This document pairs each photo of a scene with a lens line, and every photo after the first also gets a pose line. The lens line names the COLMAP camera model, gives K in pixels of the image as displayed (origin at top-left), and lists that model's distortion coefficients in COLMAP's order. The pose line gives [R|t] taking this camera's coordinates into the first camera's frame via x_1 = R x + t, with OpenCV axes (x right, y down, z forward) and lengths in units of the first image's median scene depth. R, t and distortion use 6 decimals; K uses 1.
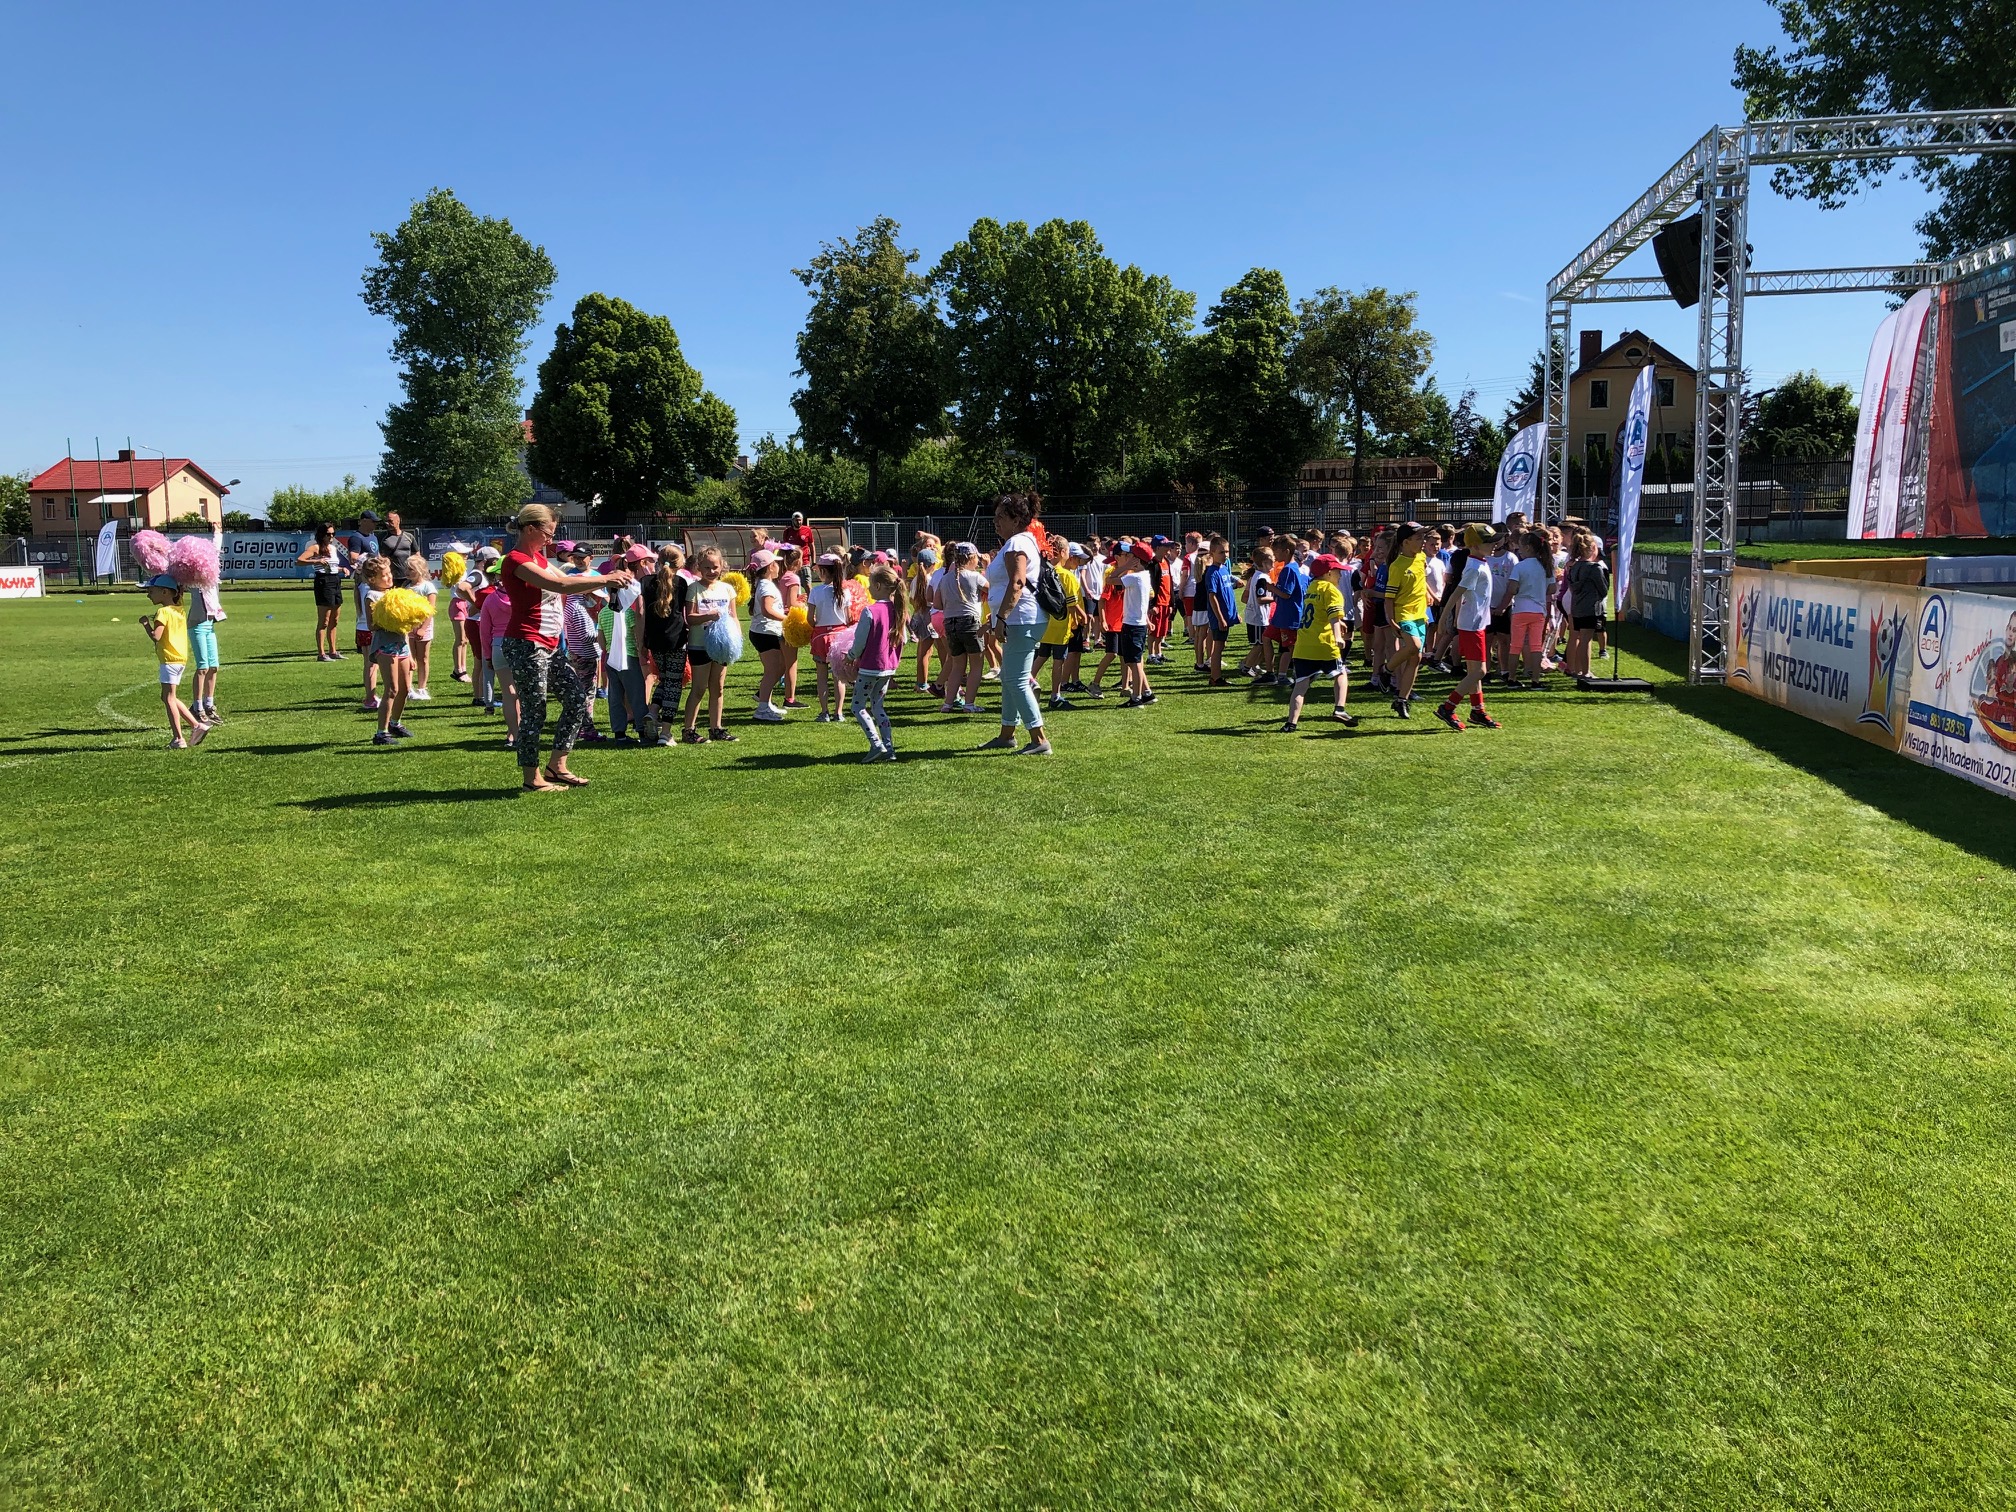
lens RADIAL K [[1635.5, 0, 1011.4], [0, 1635.5, 723.2], [0, 0, 1]] dist [0.037922, -0.034783]
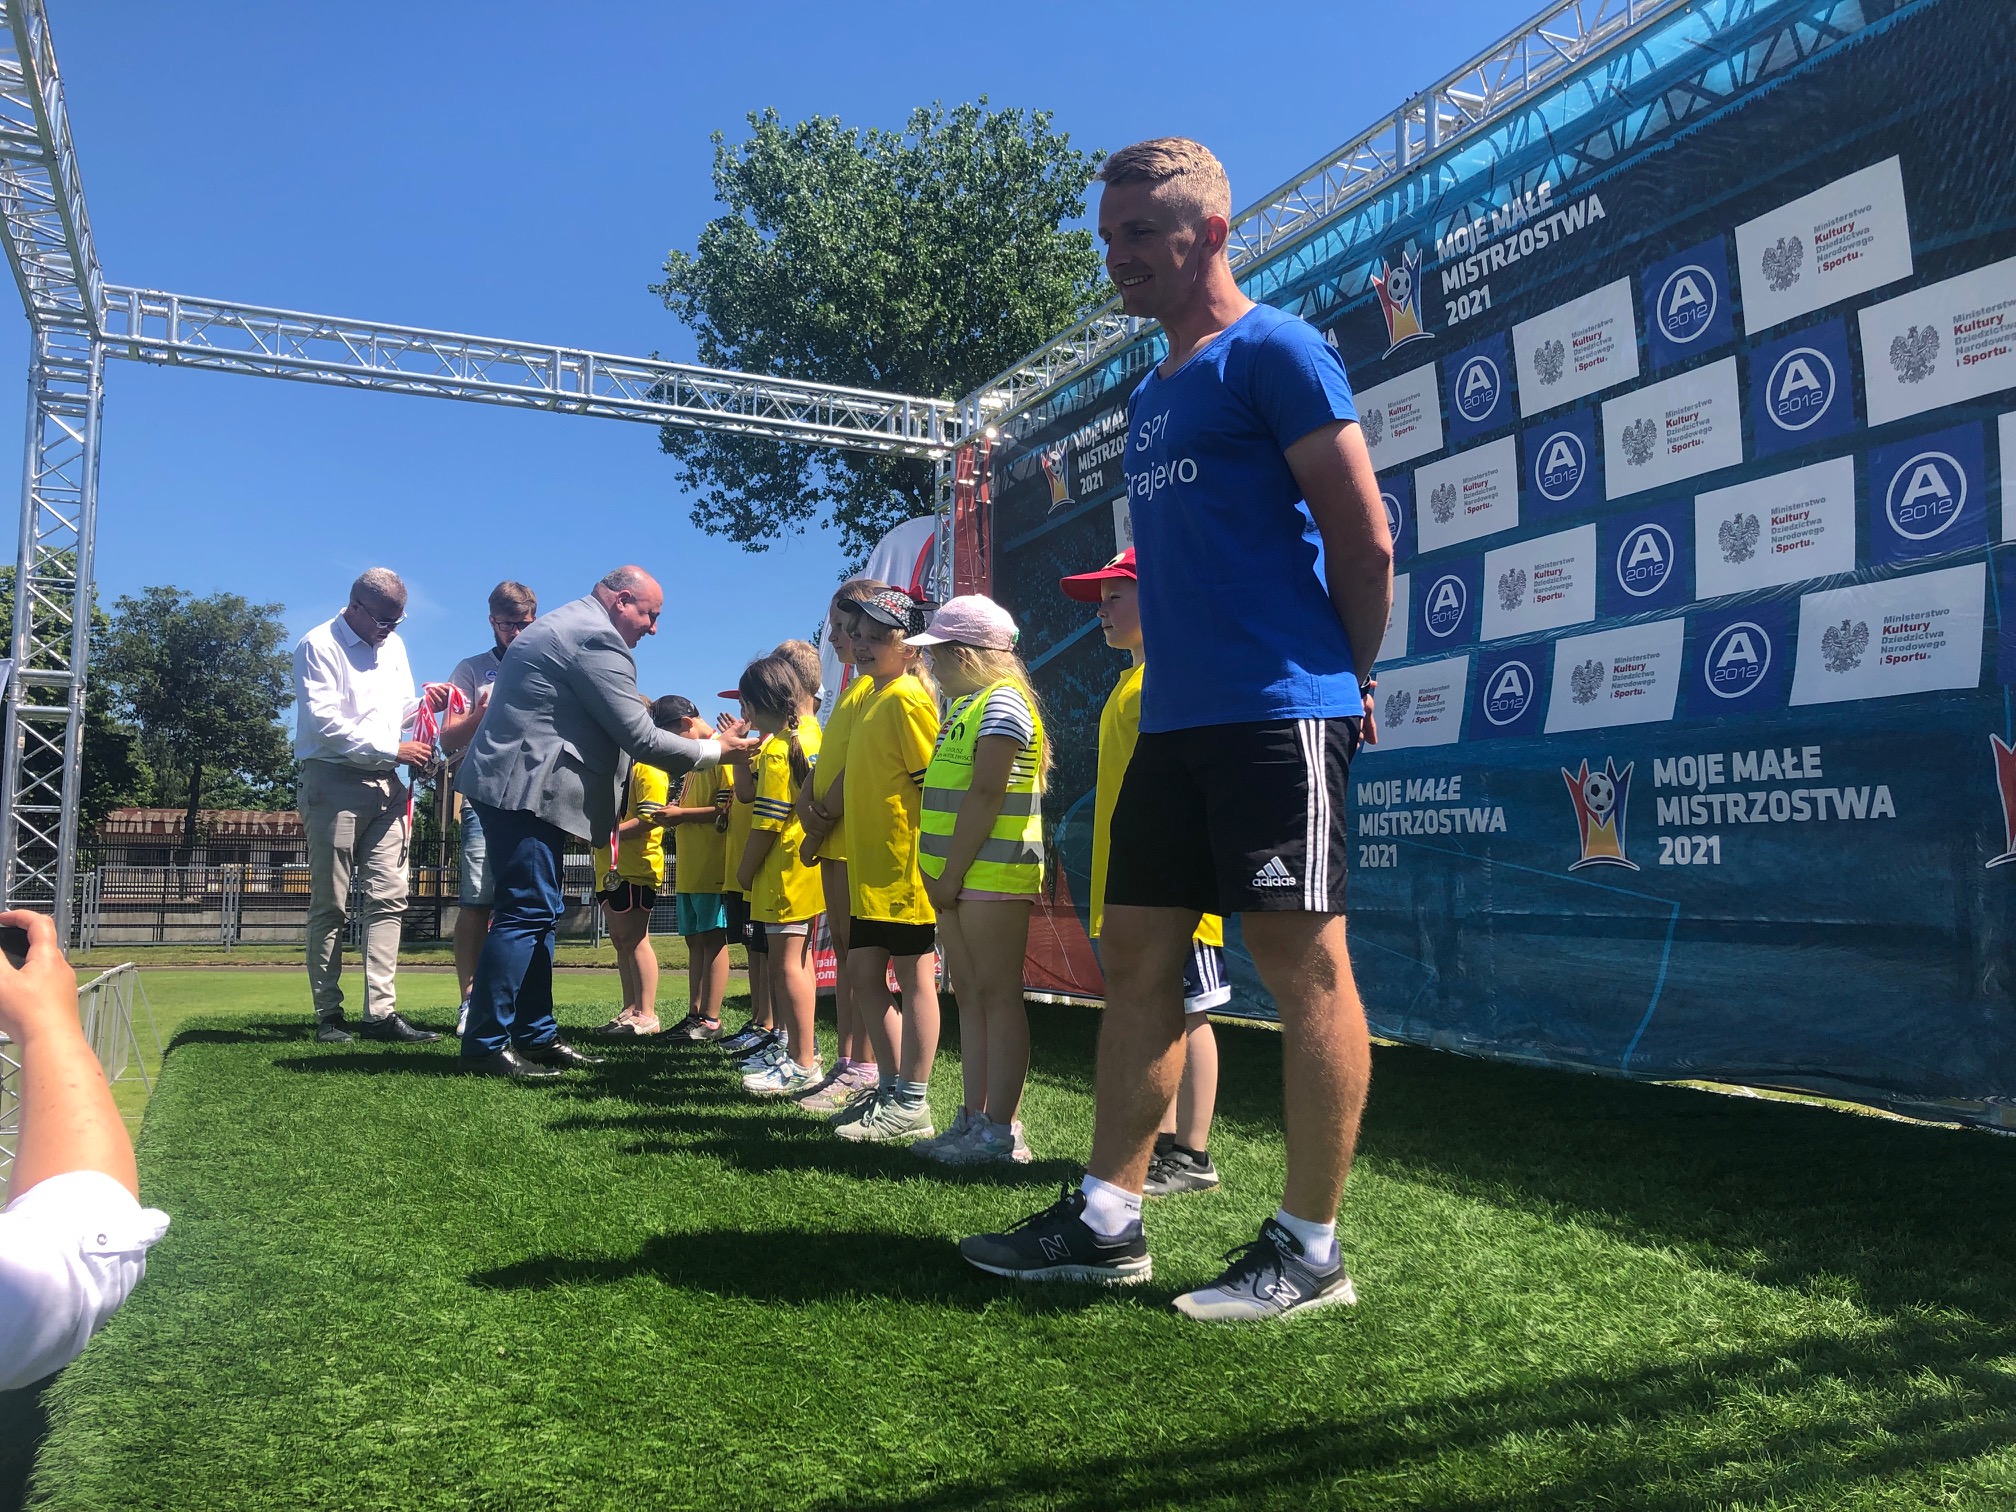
lens RADIAL K [[1635.5, 0, 1008.9], [0, 1635.5, 775.1], [0, 0, 1]] dist [0.037922, -0.034783]
pose [[0.821409, 0.055971, 0.567586, 0.116813], [0.052507, 0.983526, -0.172975, -0.034359], [-0.567917, 0.171885, 0.804938, 0.234997]]
